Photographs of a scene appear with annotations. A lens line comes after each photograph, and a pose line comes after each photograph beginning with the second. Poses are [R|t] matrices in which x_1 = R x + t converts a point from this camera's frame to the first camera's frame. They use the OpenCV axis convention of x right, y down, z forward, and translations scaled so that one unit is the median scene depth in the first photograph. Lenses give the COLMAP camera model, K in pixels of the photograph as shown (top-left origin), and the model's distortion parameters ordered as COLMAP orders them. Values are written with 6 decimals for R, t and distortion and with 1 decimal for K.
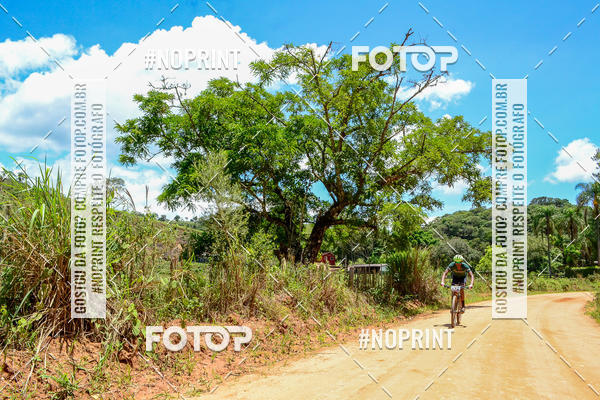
lens RADIAL K [[485.6, 0, 296.7], [0, 485.6, 210.1], [0, 0, 1]] dist [-0.088650, 0.015323]
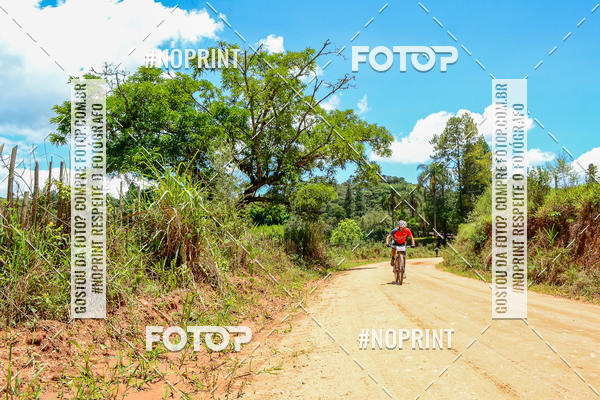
lens RADIAL K [[485.6, 0, 287.0], [0, 485.6, 209.0], [0, 0, 1]] dist [-0.088650, 0.015323]
pose [[0.958695, -0.007991, 0.284323, -0.173107], [-0.005380, 0.998917, 0.046217, -0.005381], [-0.284385, -0.045838, 0.957614, -0.126928]]
